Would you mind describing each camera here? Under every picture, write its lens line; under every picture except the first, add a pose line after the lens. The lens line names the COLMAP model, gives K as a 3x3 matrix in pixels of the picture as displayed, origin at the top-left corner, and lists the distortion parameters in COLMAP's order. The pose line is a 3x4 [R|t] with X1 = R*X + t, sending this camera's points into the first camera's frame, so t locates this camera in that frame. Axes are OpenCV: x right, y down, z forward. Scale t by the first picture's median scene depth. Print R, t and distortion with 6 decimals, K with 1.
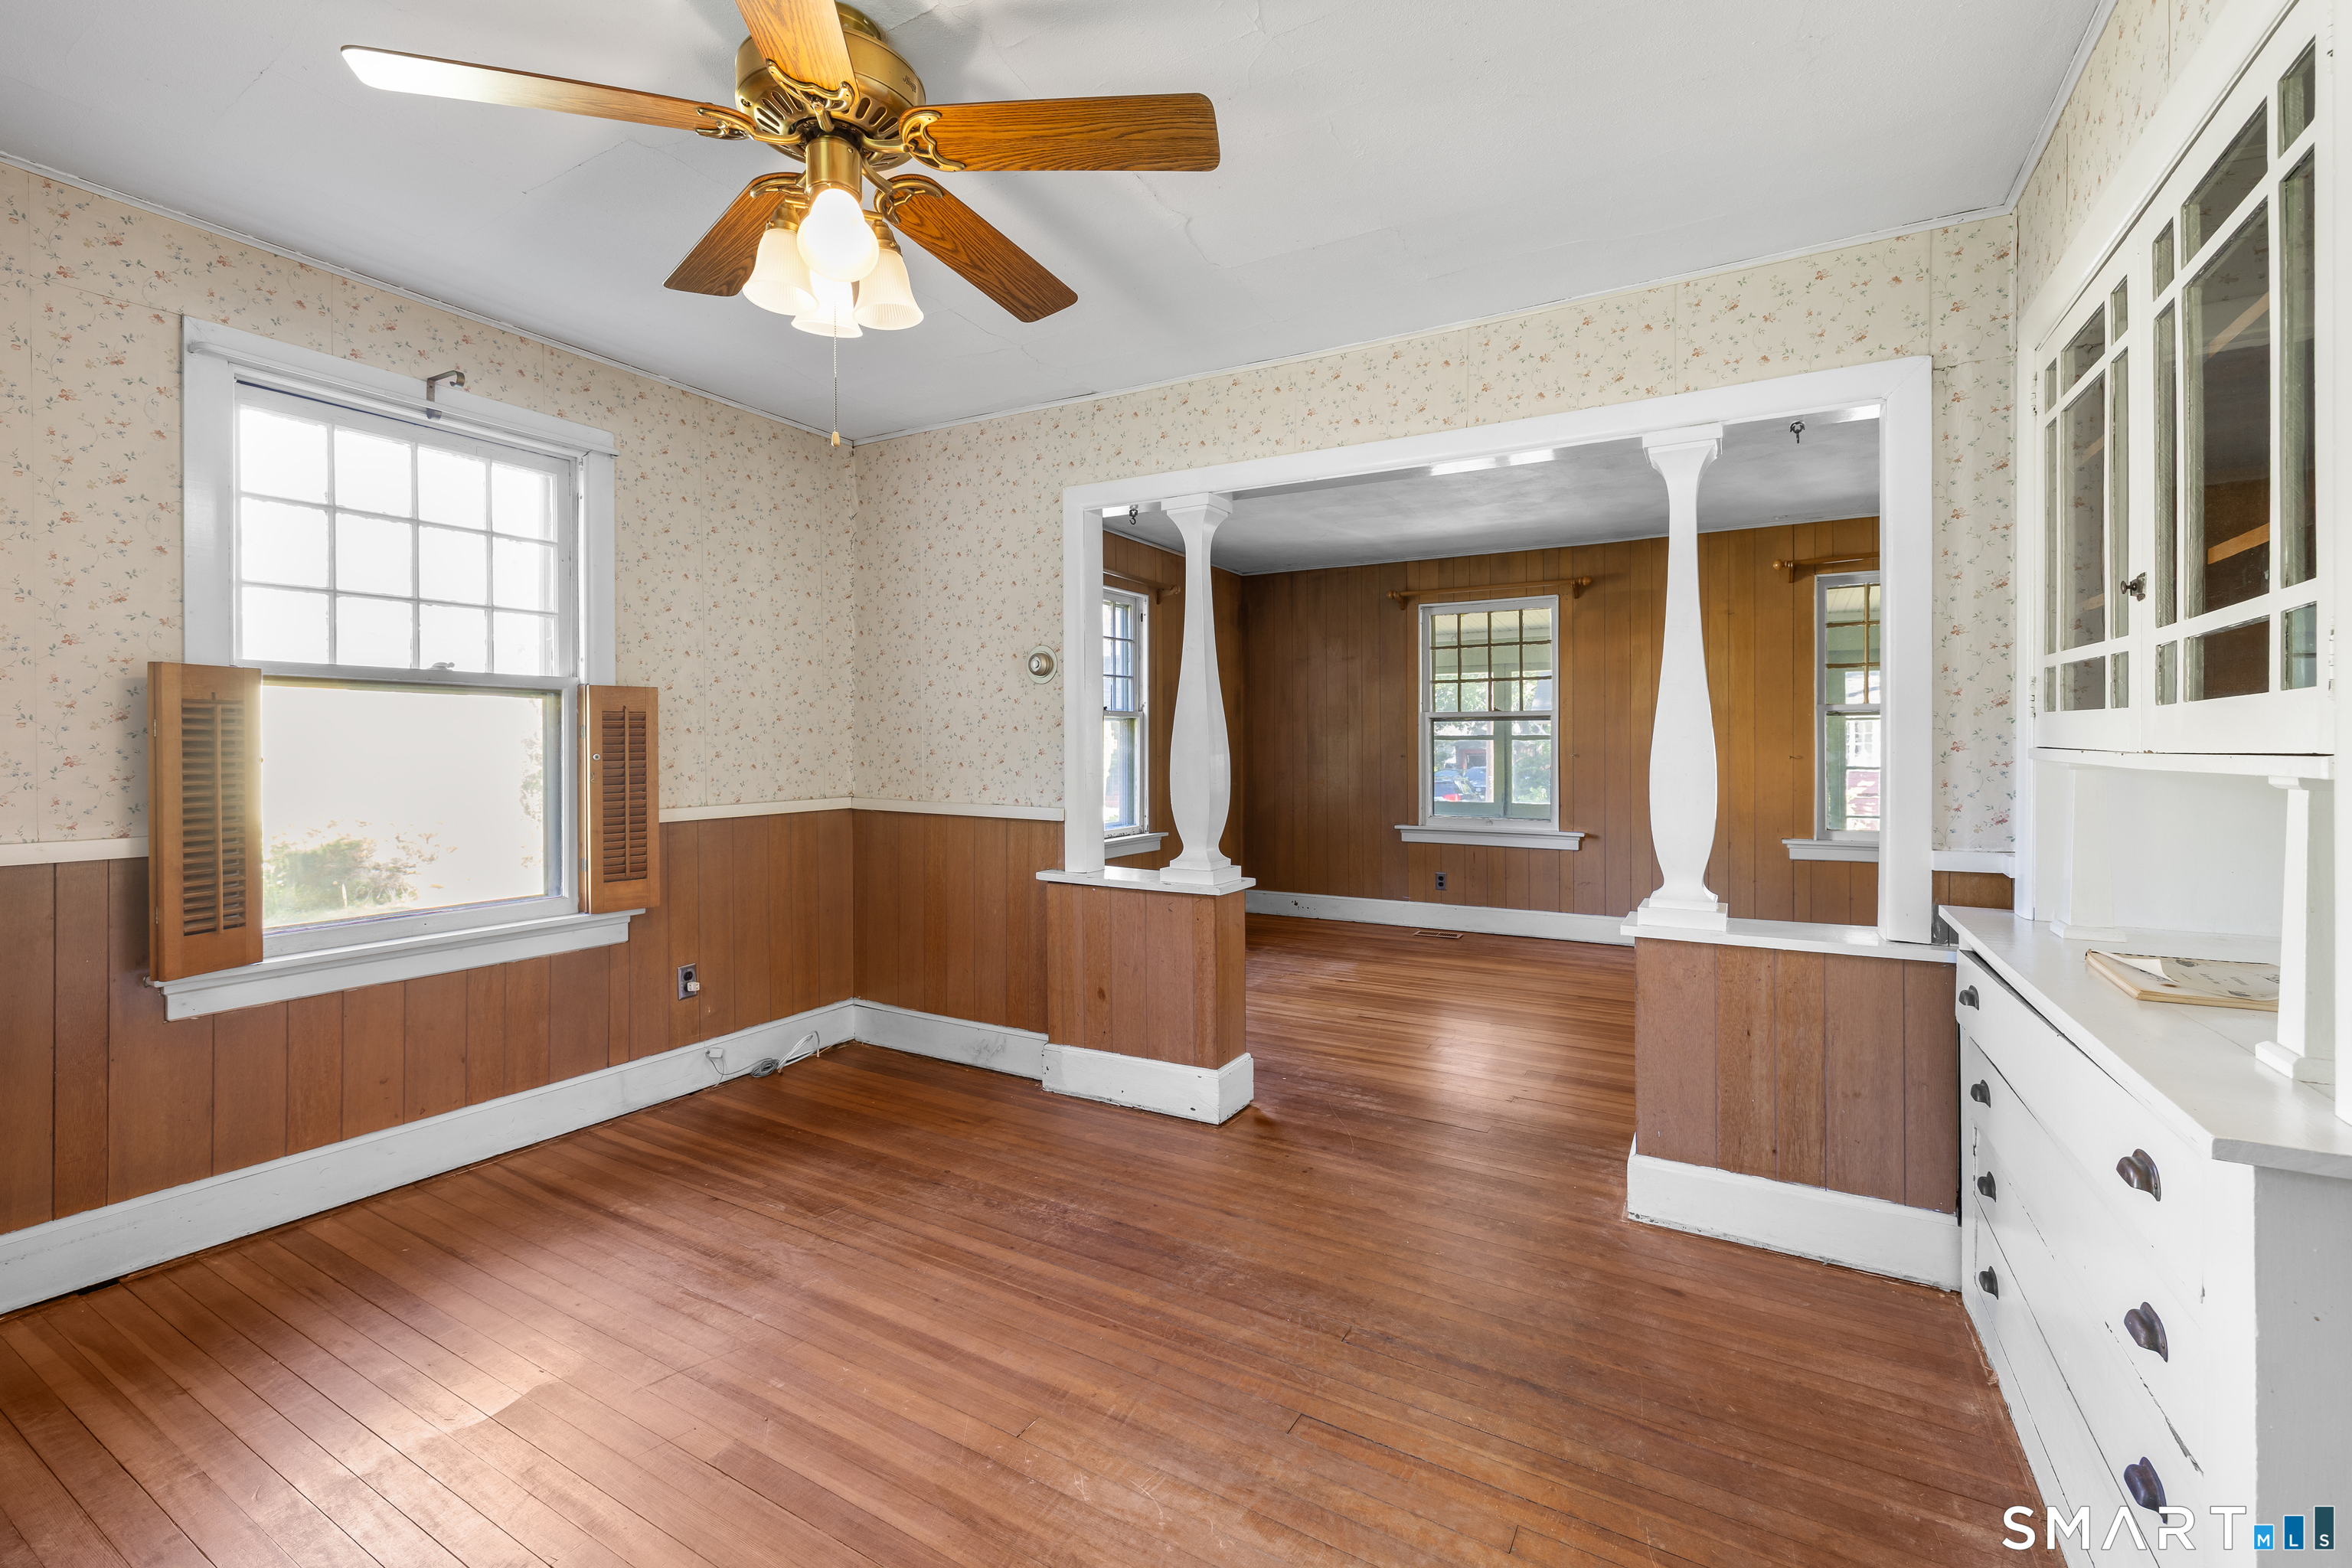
lens RADIAL K [[1020.5, 0, 1194.3], [0, 1020.5, 748.2], [0, 0, 1]] dist [-0.001972, 0.000553]
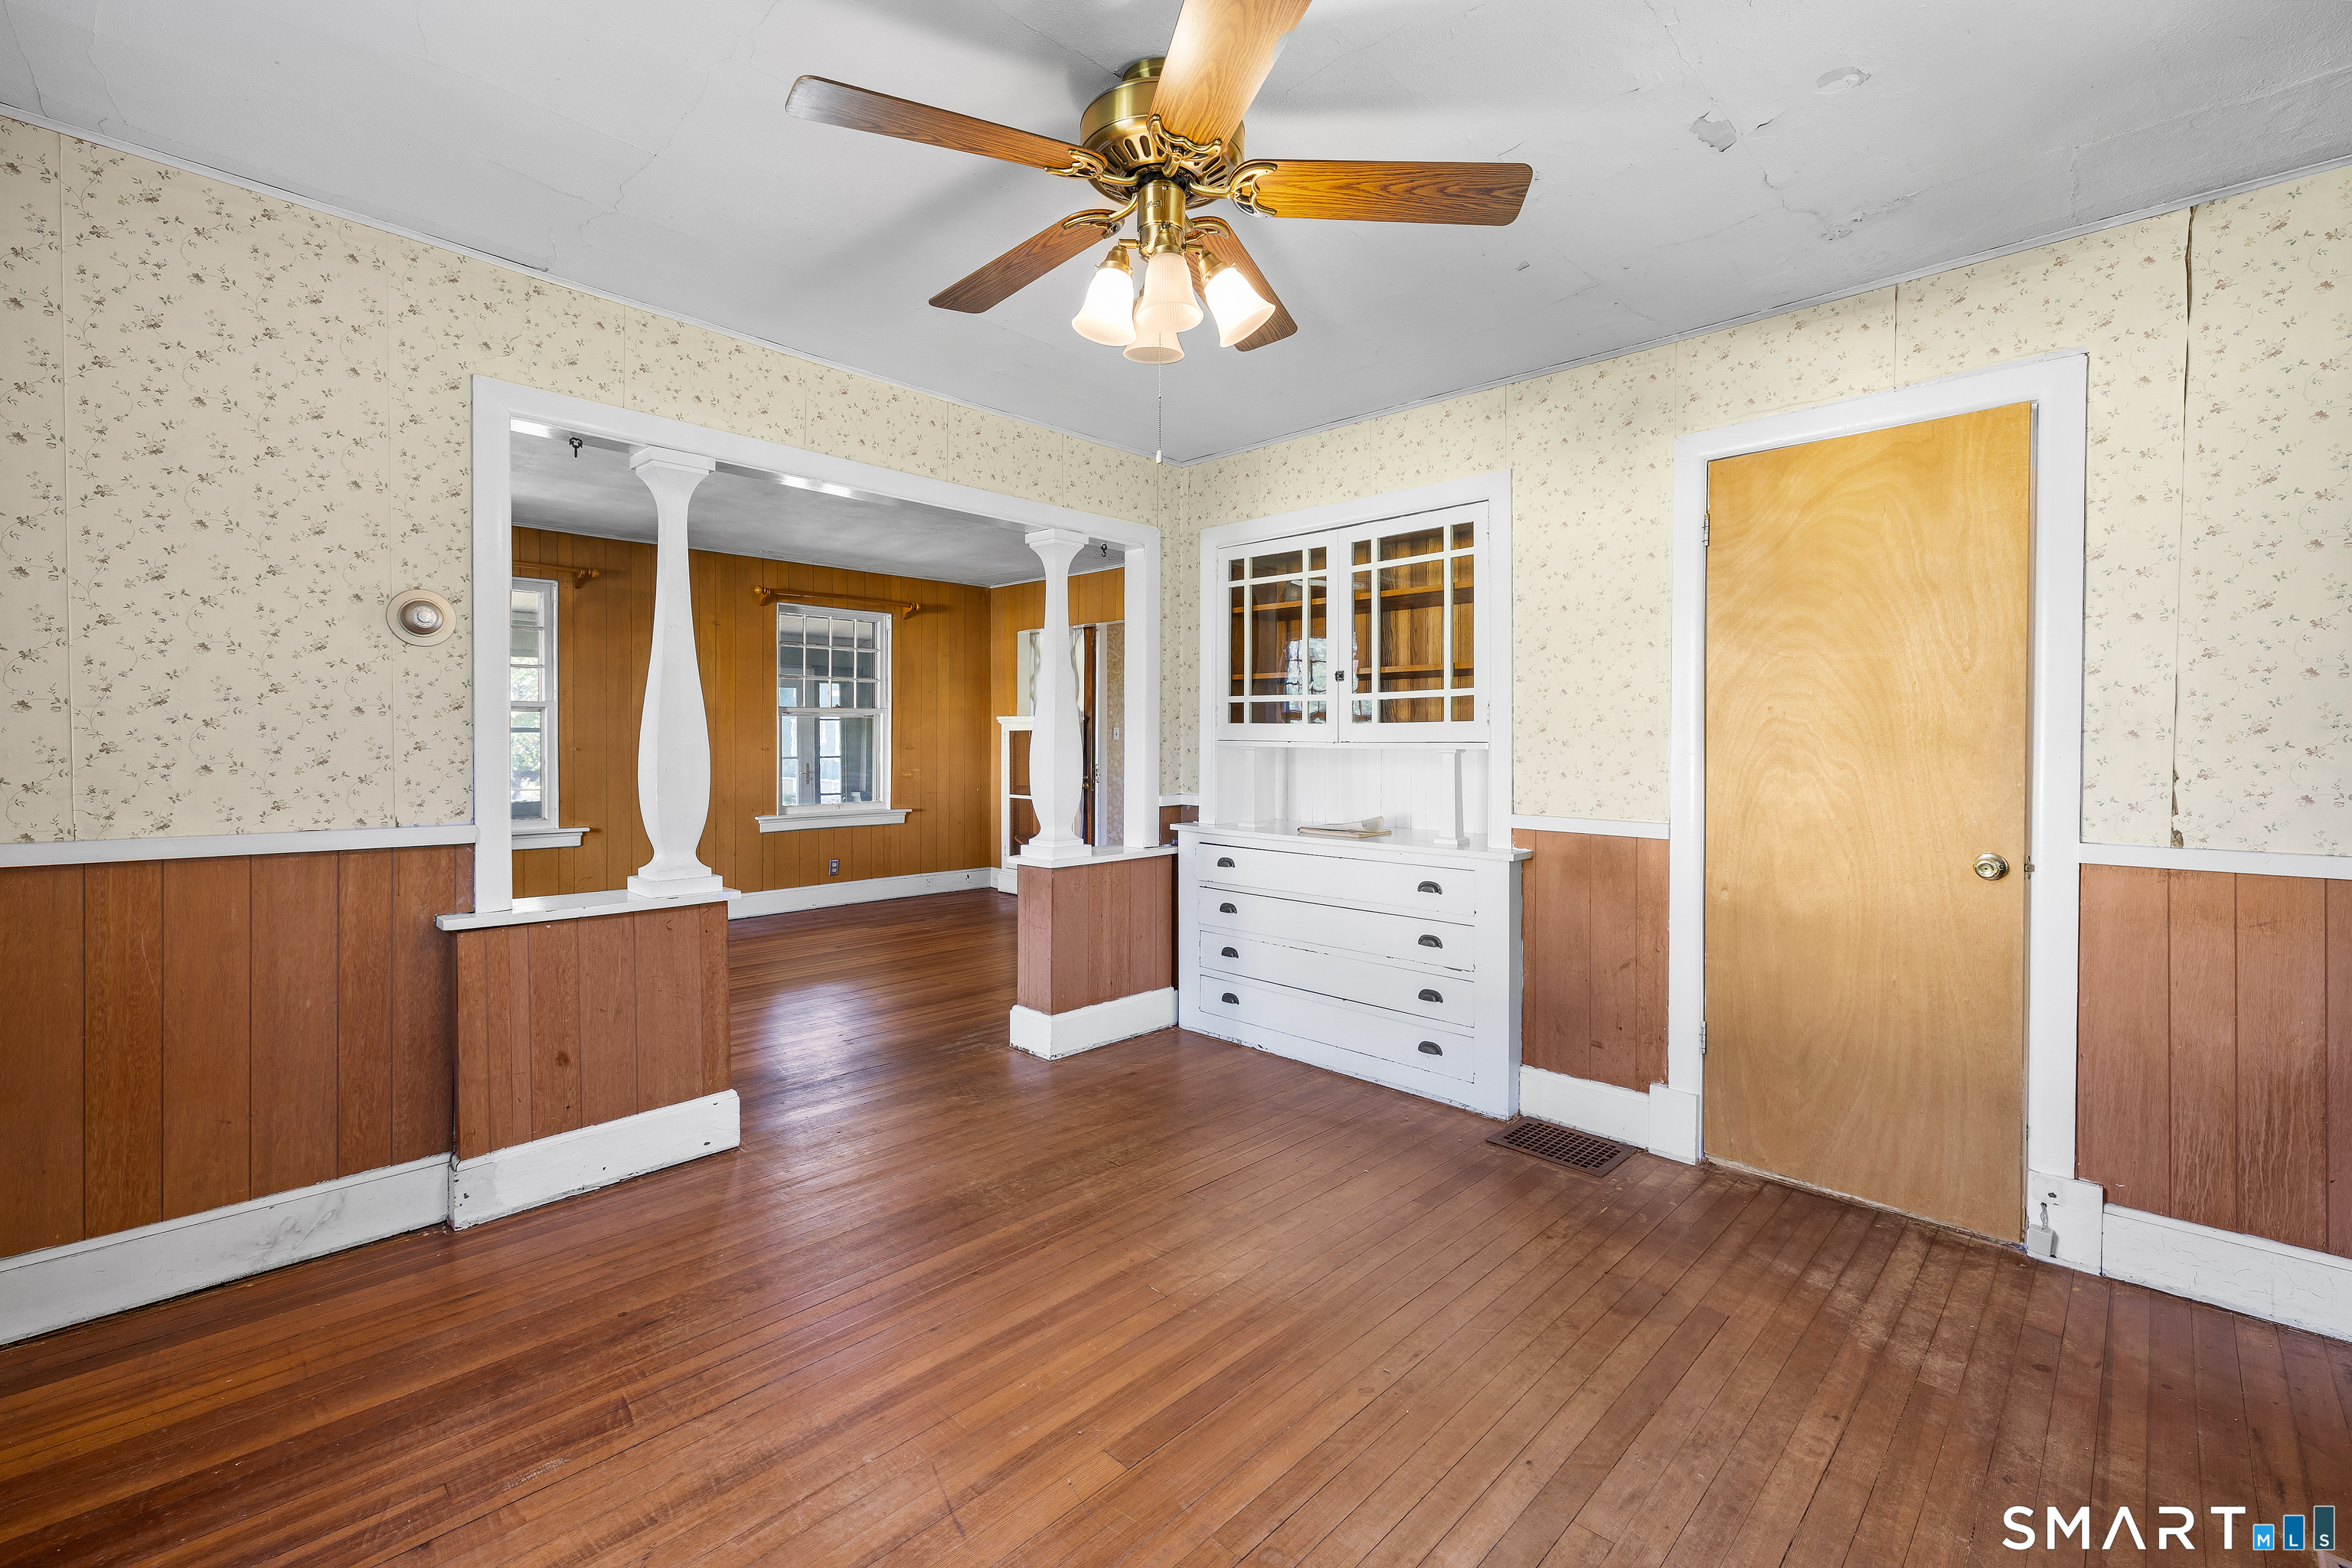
lens RADIAL K [[1020.5, 0, 1142.0], [0, 1020.5, 745.6], [0, 0, 1]] dist [-0.001972, 0.000553]
pose [[0.248612, -0.003804, 0.968596, -0.931340], [0.000472, 0.999993, 0.003806, 0.001776], [-0.968603, -0.000489, 0.248612, 0.488787]]
